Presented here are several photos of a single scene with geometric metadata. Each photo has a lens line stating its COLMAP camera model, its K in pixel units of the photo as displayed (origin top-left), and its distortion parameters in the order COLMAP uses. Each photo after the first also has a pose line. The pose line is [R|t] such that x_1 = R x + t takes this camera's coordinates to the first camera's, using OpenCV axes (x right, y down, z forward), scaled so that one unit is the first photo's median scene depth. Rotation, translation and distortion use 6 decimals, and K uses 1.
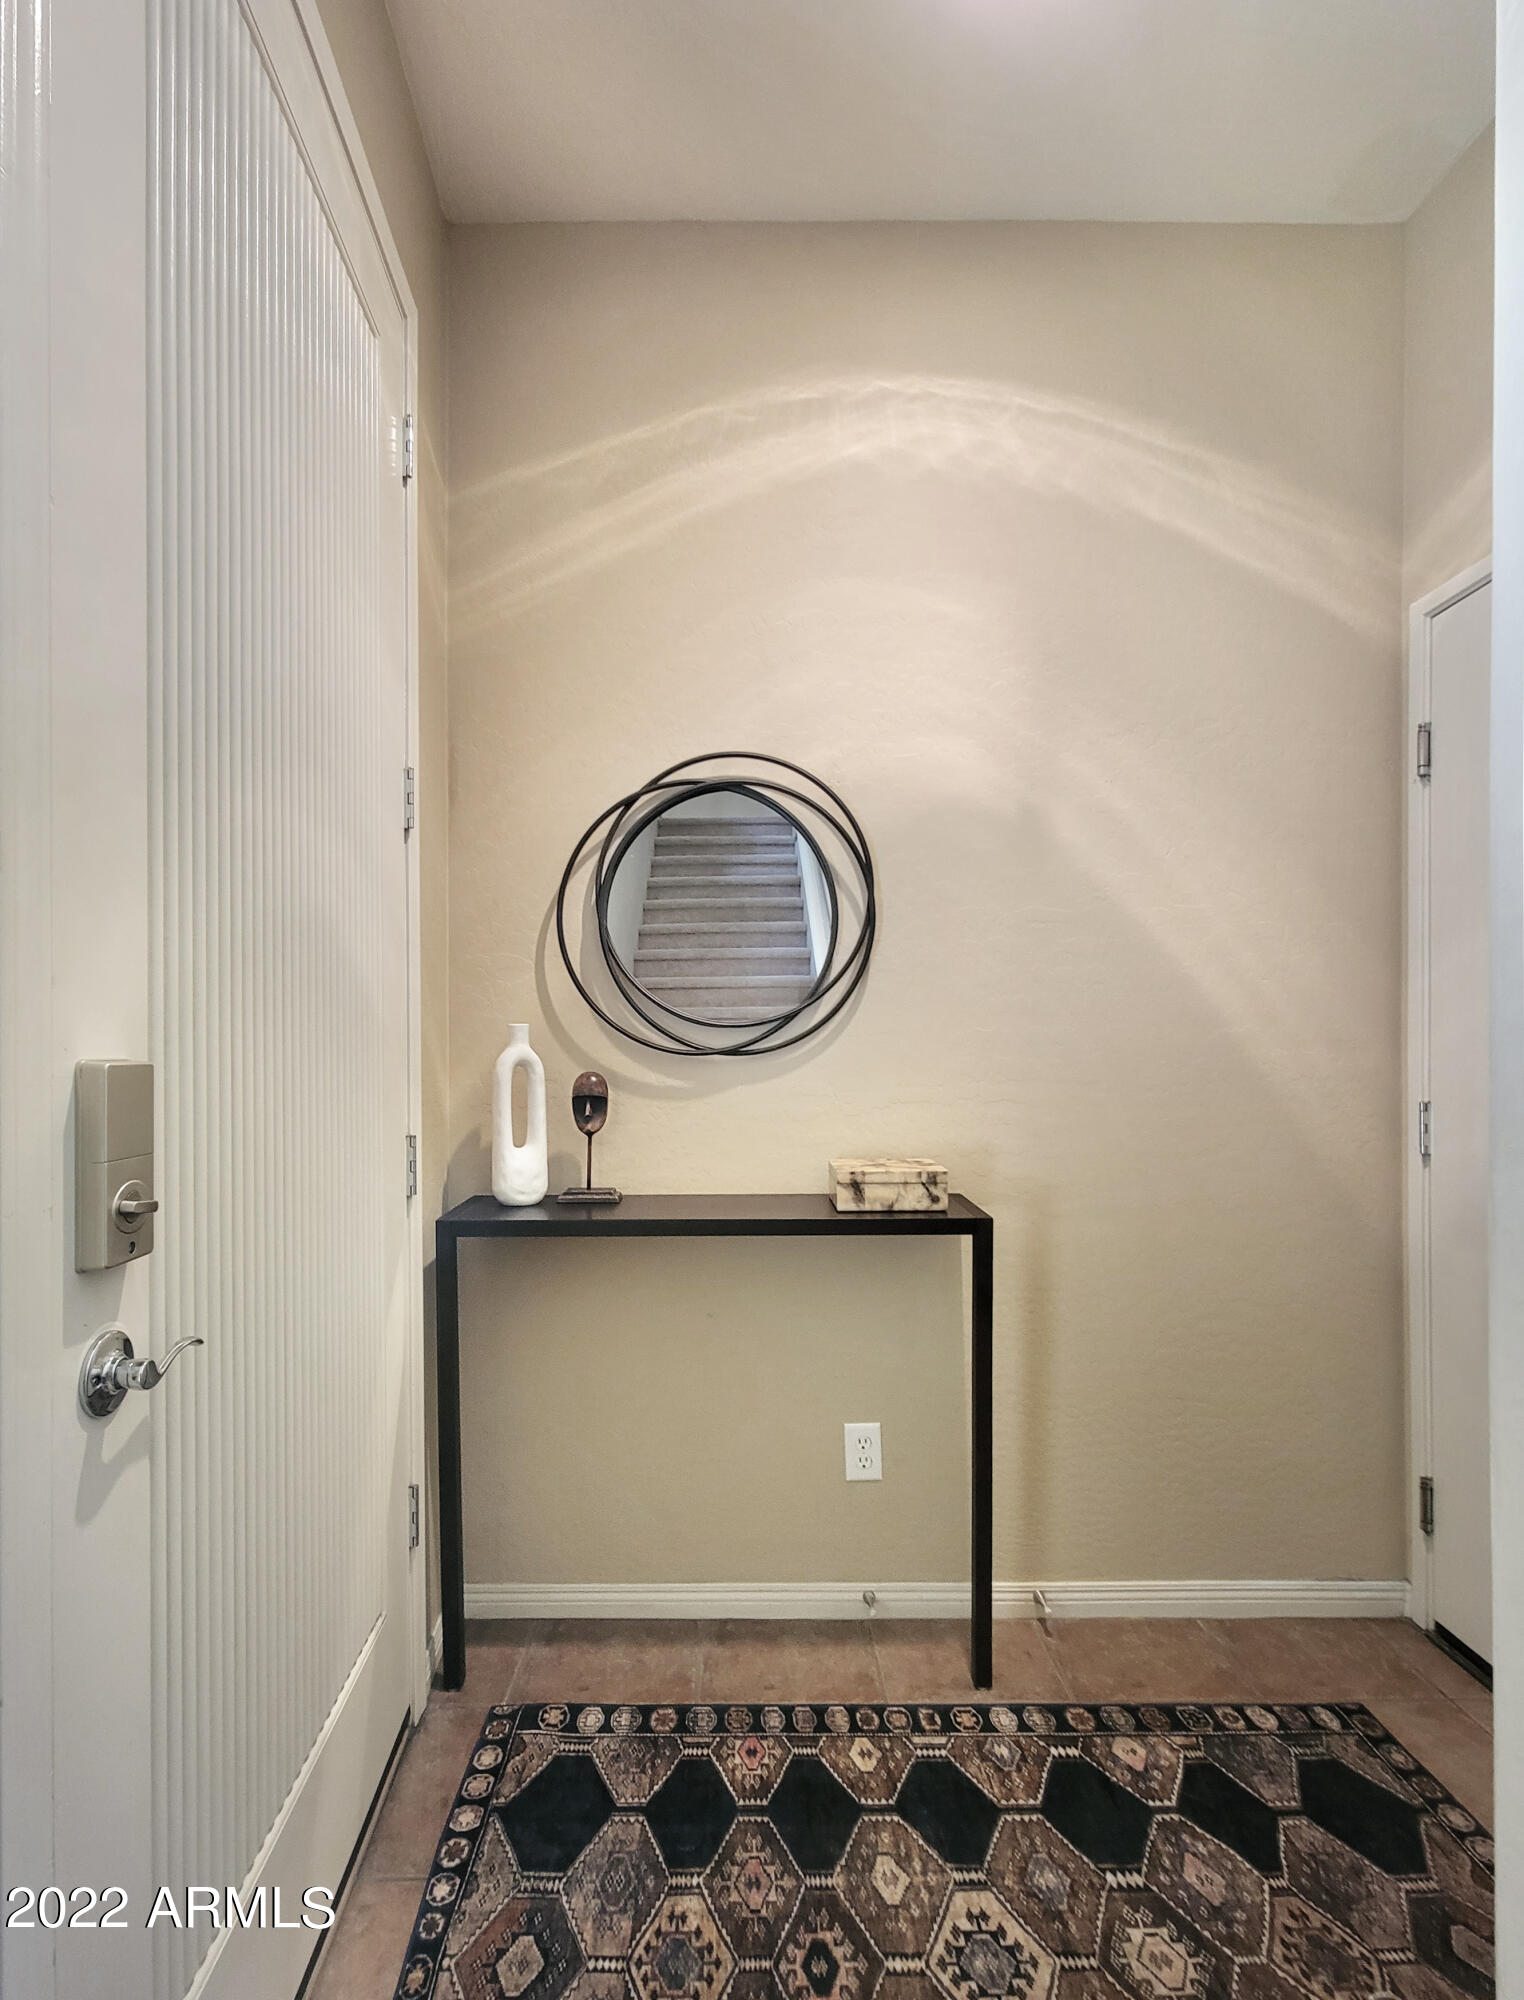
lens RADIAL K [[976.8, 0, 759.5], [0, 976.8, 1000.1], [0, 0, 1]] dist [-0.000824, 0.000094]
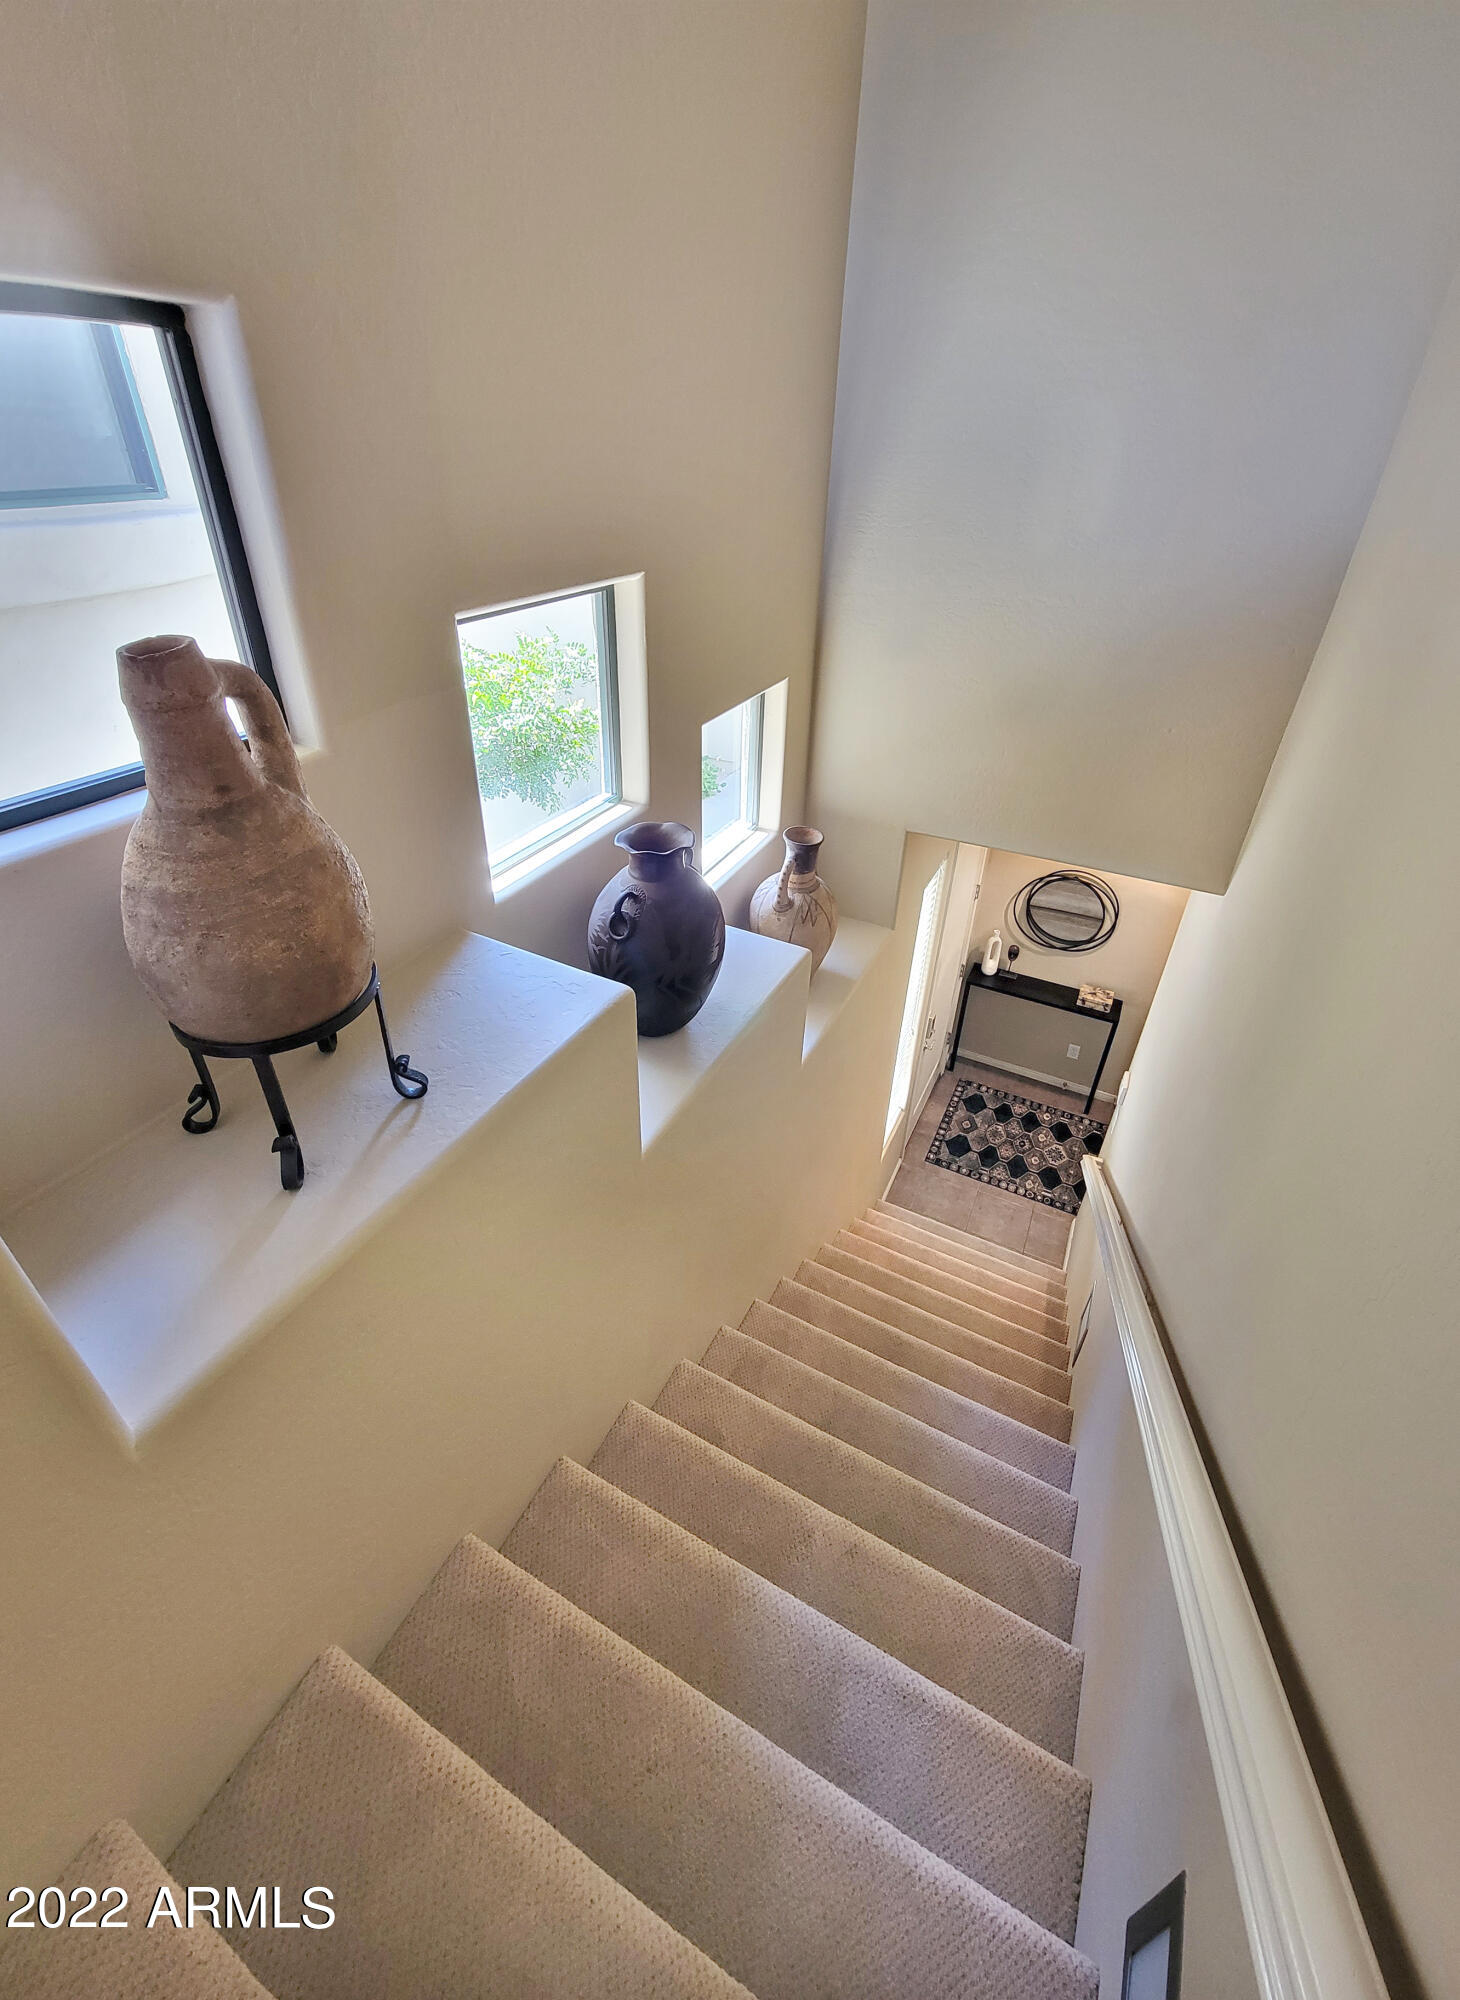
lens RADIAL K [[803.5, 0, 732.6], [0, 803.5, 995.6], [0, 0, 1]] dist [0.000152, 0.000007]
pose [[0.874524, 0.275909, -0.398849, 0.144995], [0.005676, 0.816523, 0.577285, -1.533842], [0.484948, -0.507113, 0.712503, -1.721761]]
